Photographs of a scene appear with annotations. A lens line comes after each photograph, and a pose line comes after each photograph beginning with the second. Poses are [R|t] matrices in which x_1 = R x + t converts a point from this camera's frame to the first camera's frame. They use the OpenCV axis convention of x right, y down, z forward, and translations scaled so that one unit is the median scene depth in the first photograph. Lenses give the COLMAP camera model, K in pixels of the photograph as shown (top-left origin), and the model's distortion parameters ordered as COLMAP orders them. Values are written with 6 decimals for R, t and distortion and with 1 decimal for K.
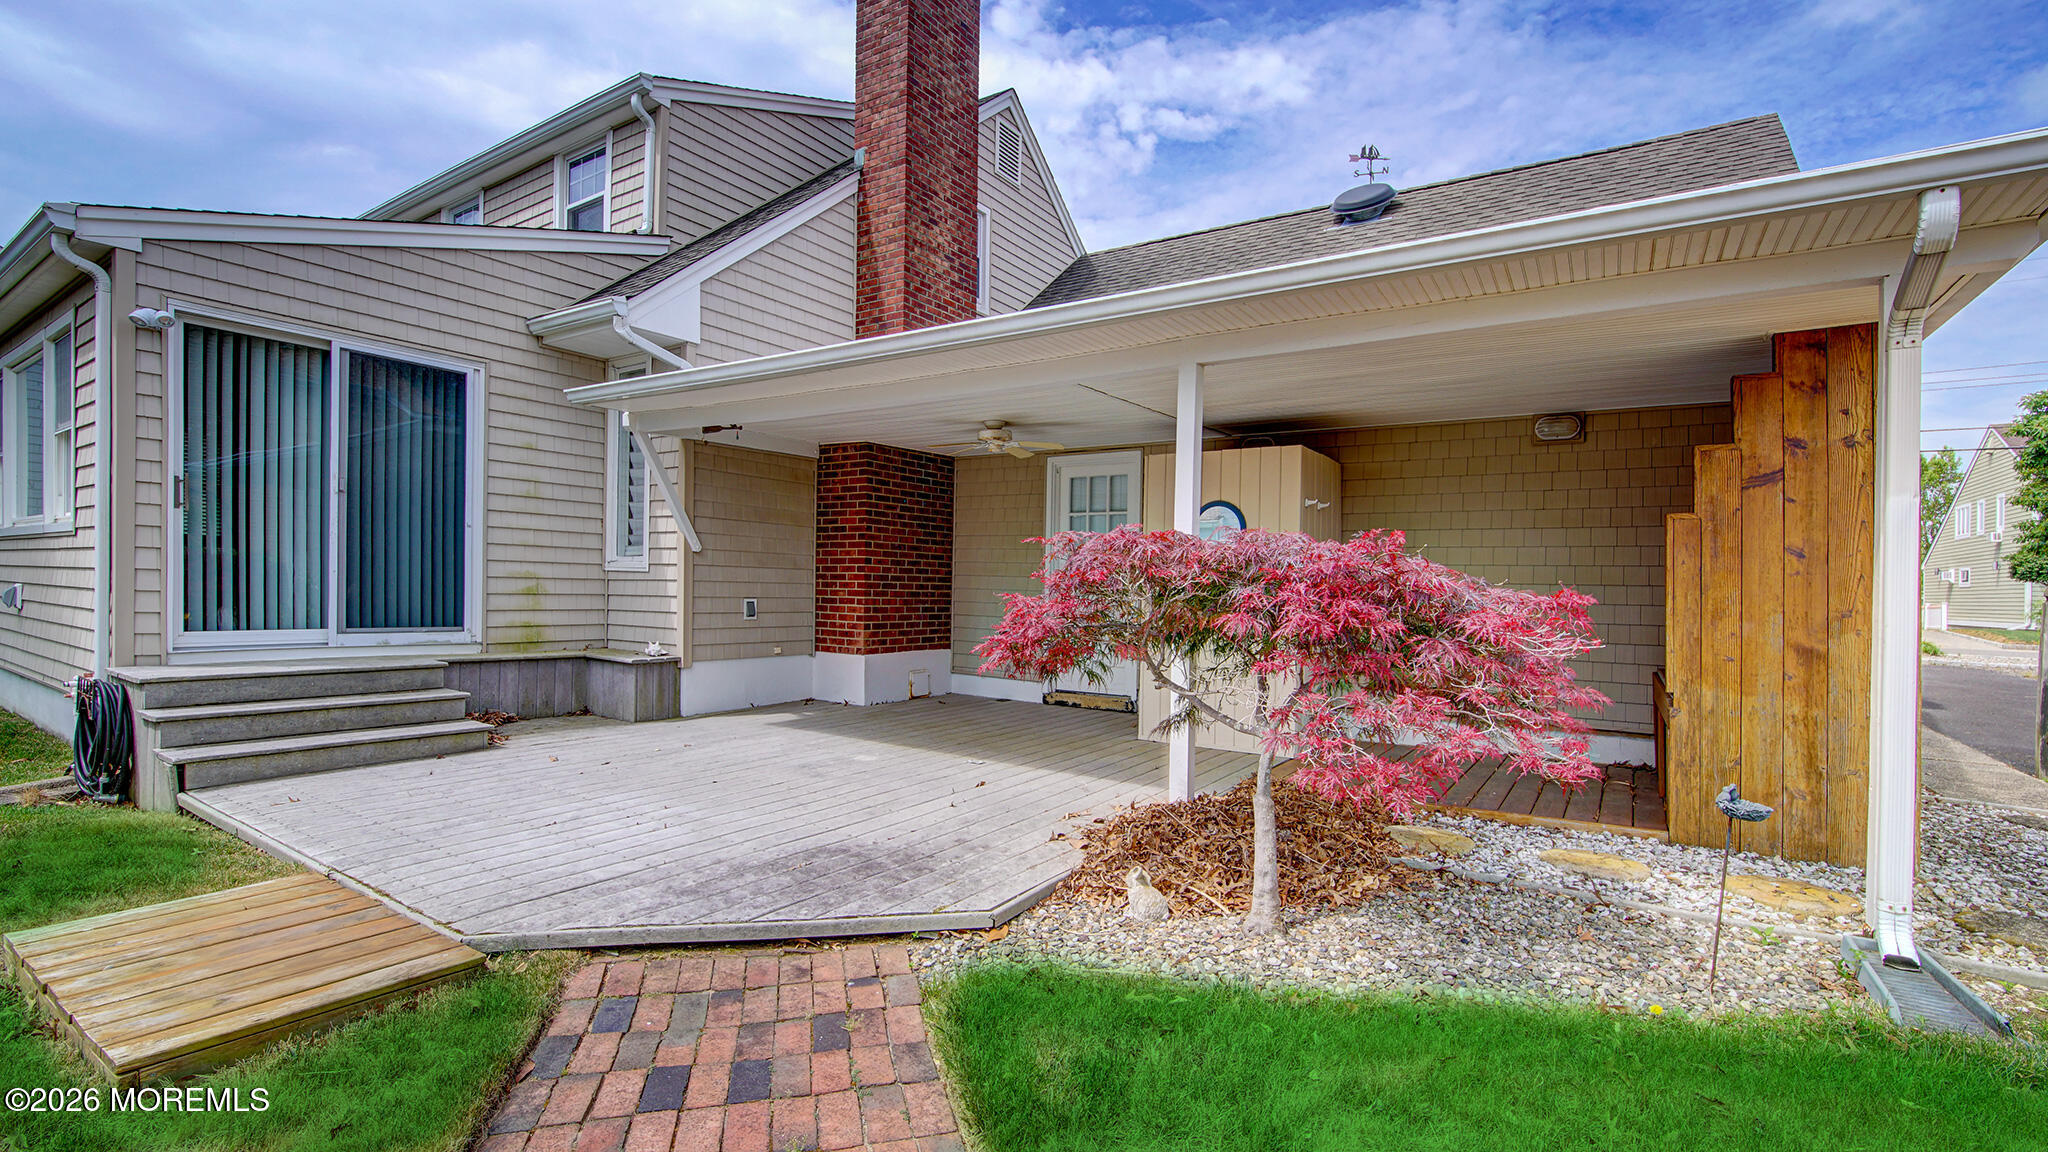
lens RADIAL K [[901.9, 0, 1025.0], [0, 901.9, 590.3], [0, 0, 1]] dist [-0.027579, 0.000906]
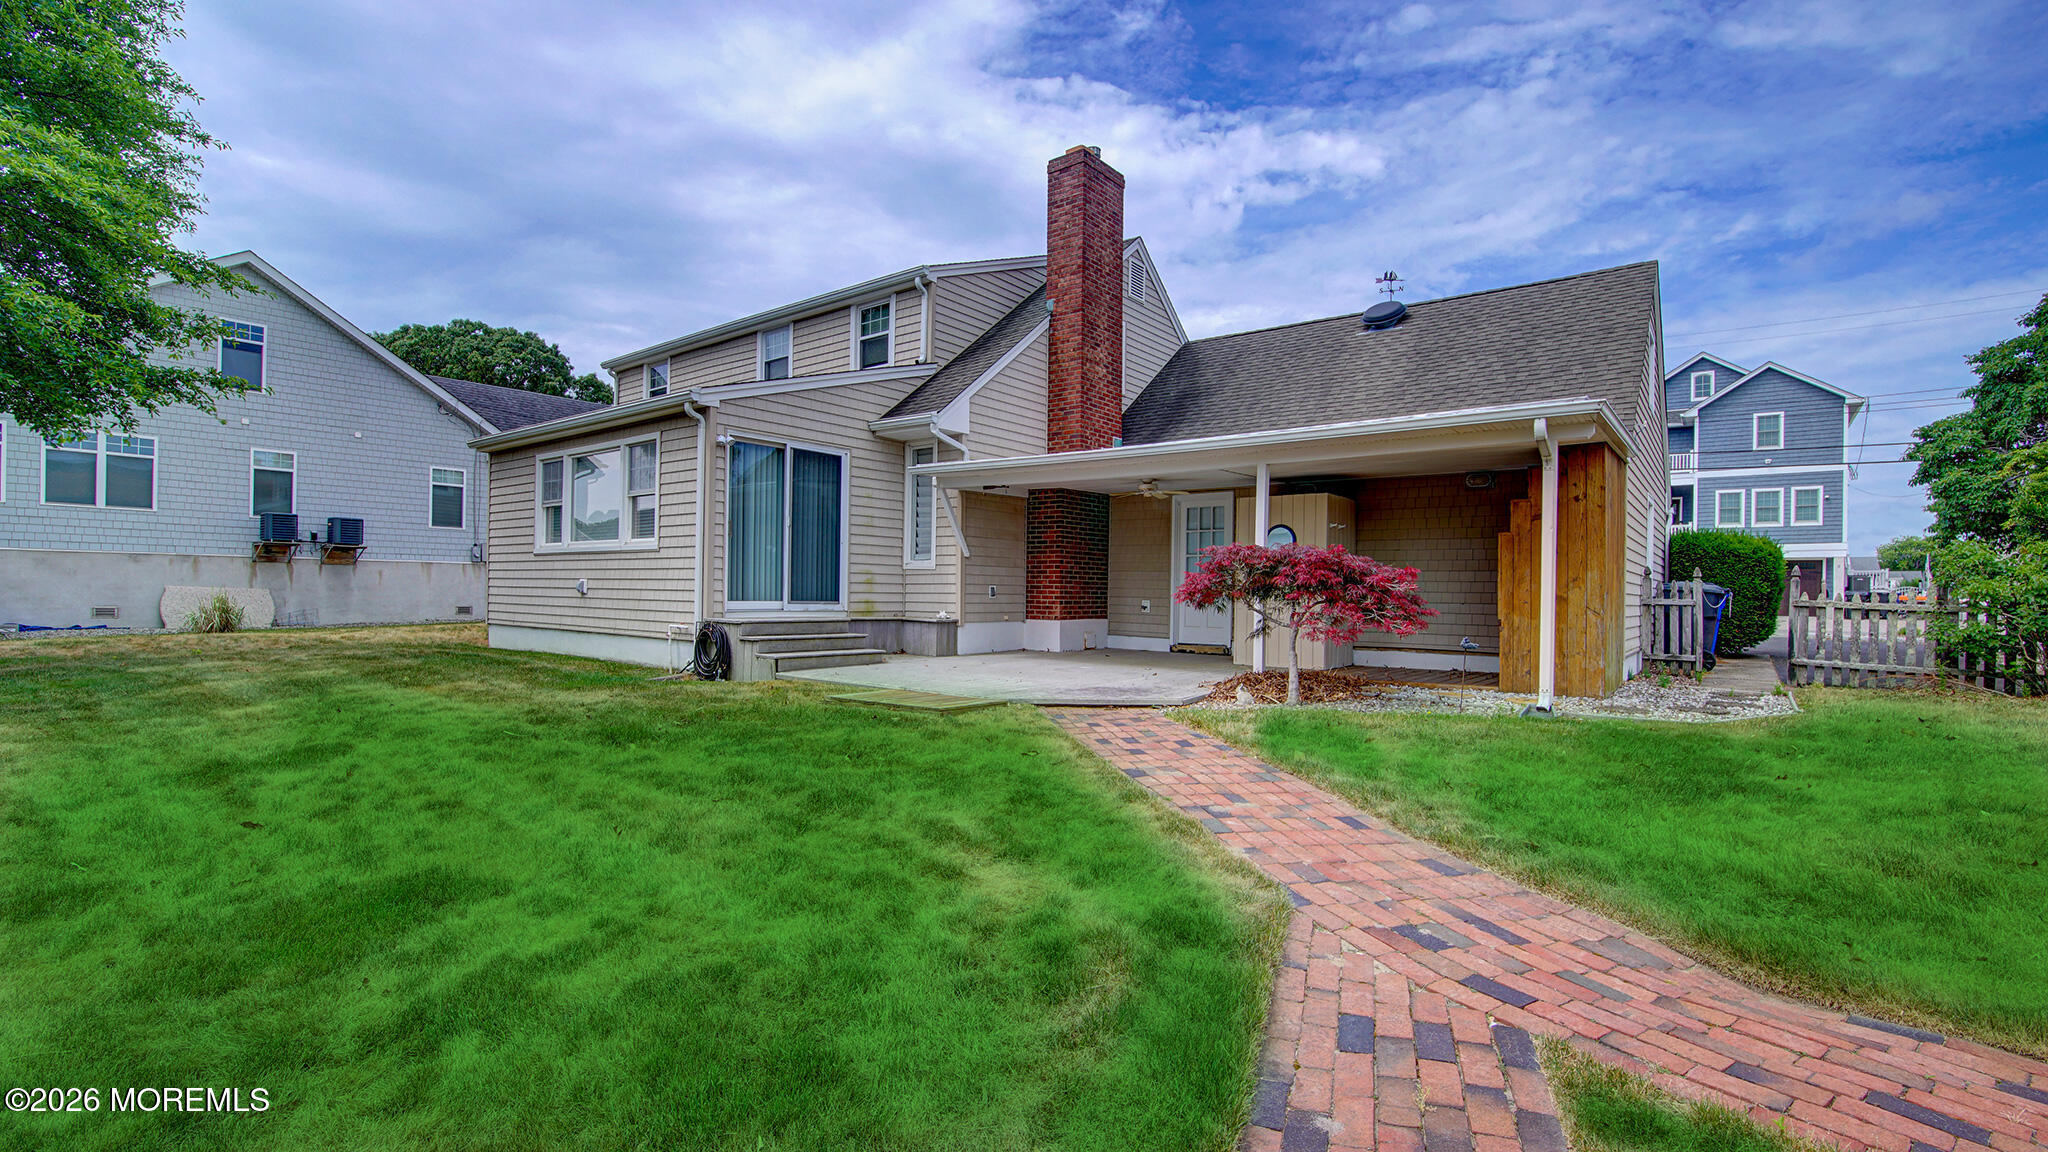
lens RADIAL K [[892.7, 0, 1026.6], [0, 892.7, 610.7], [0, 0, 1]] dist [-0.029514, 0.000337]
pose [[0.996488, -0.005908, -0.083528, -0.113828], [0.007333, 0.999833, 0.016767, 0.030401], [0.083415, -0.017320, 0.996364, -0.658350]]
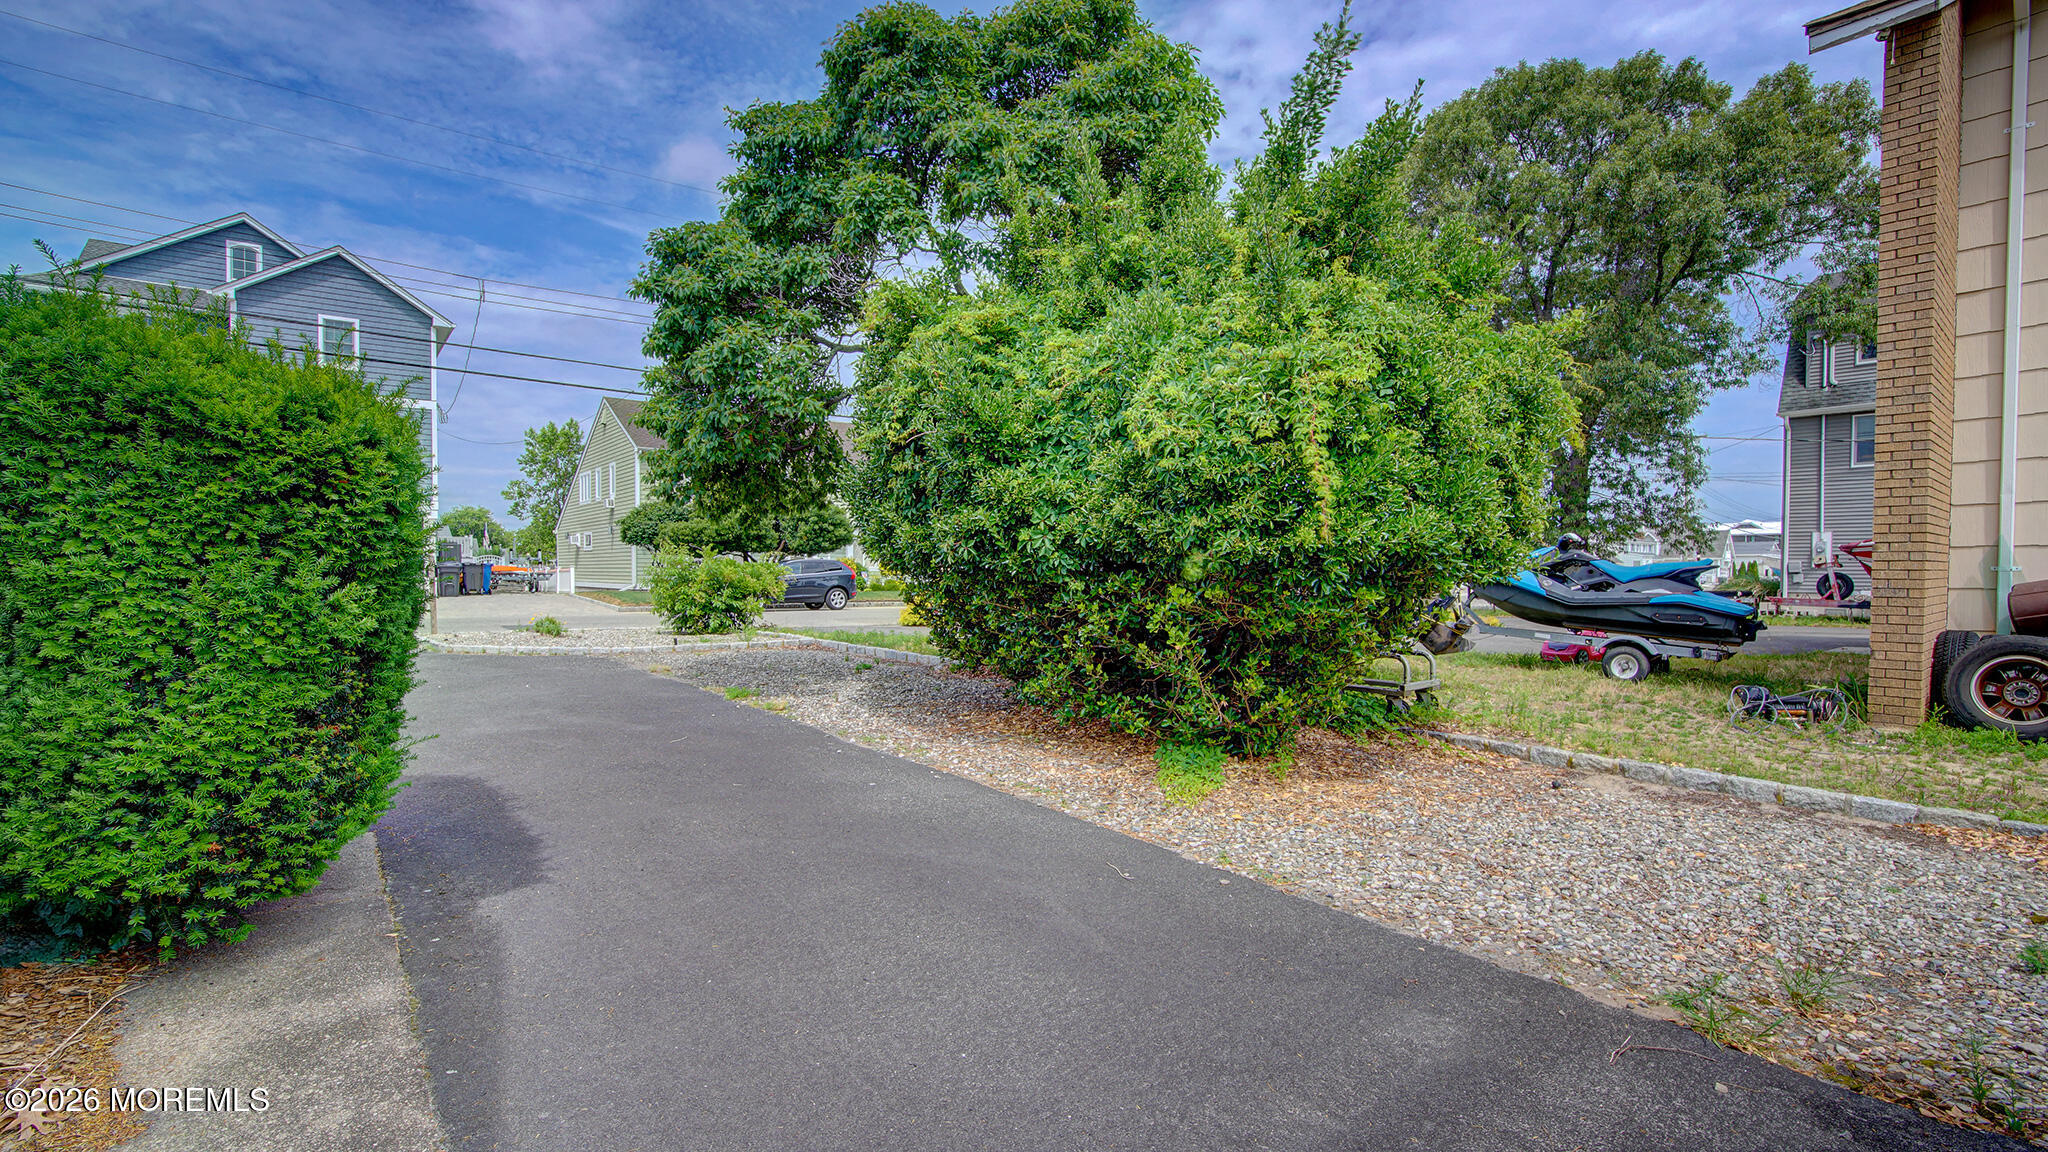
lens RADIAL K [[901.9, 0, 1025.0], [0, 901.9, 590.3], [0, 0, 1]] dist [-0.027579, 0.000906]
pose [[0.292042, -0.042856, 0.955445, 1.026736], [0.004739, 0.999048, 0.043364, 0.001937], [-0.956394, -0.008136, 0.291967, 0.951036]]
